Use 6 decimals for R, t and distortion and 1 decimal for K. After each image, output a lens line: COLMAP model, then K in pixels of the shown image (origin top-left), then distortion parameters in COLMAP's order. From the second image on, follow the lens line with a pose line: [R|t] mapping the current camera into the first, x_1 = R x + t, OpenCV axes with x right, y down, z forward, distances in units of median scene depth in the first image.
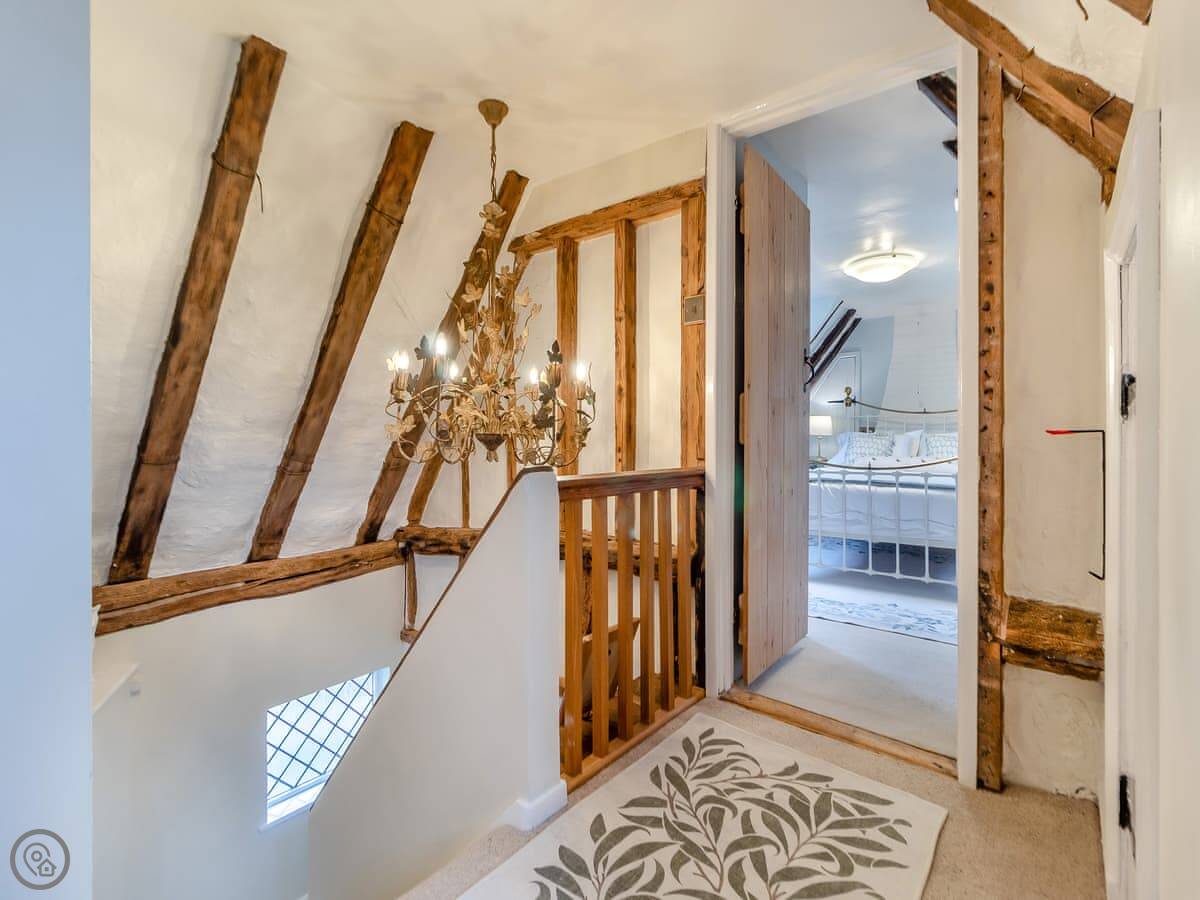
lens RADIAL K [[573.2, 0, 600.0], [0, 573.2, 450.0], [0, 0, 1]] dist [-0.003036, -0.000628]
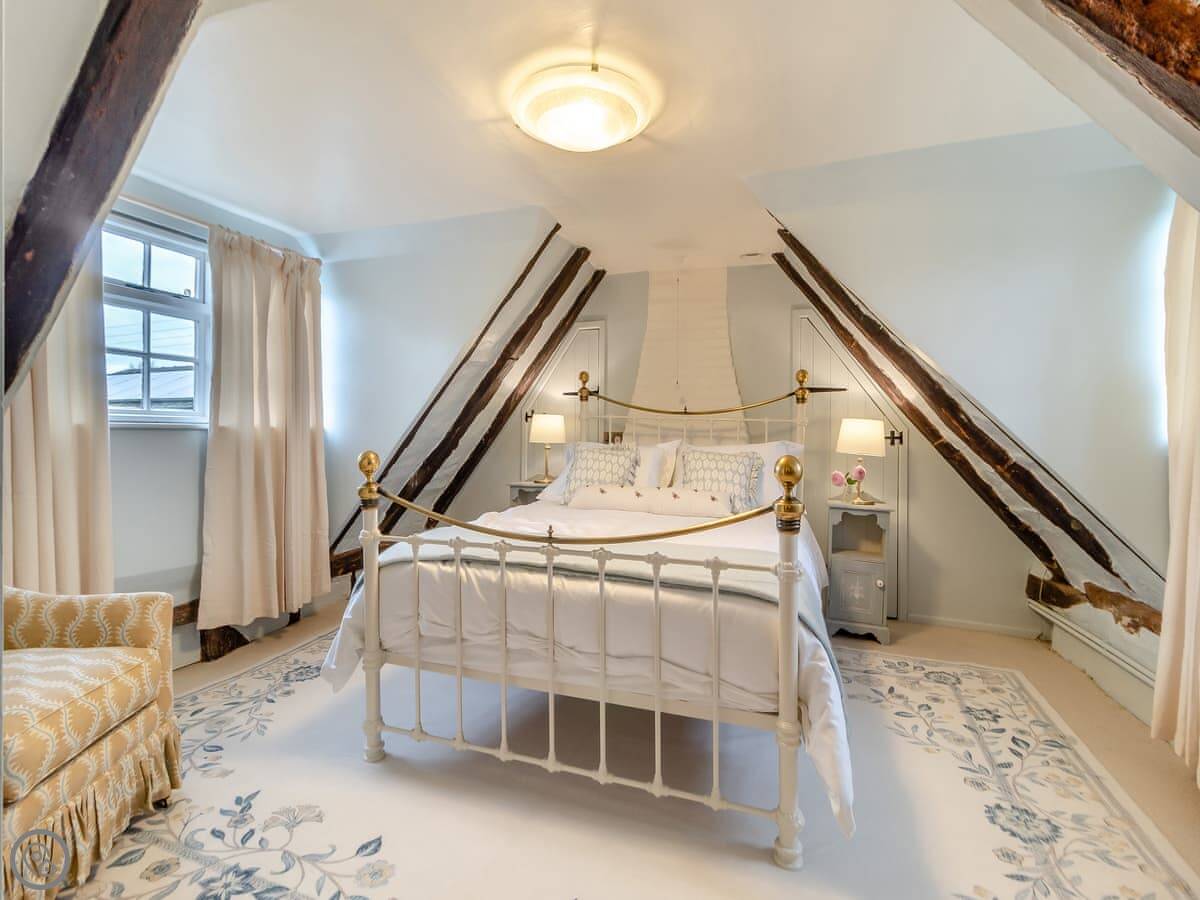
lens RADIAL K [[573.2, 0, 600.0], [0, 573.2, 450.0], [0, 0, 1]] dist [-0.003036, -0.000628]
pose [[0.948536, -0.008567, 0.316553, 0.351619], [0.003525, 0.999858, 0.016499, -0.044934], [-0.316650, -0.014534, 0.948431, 0.535377]]
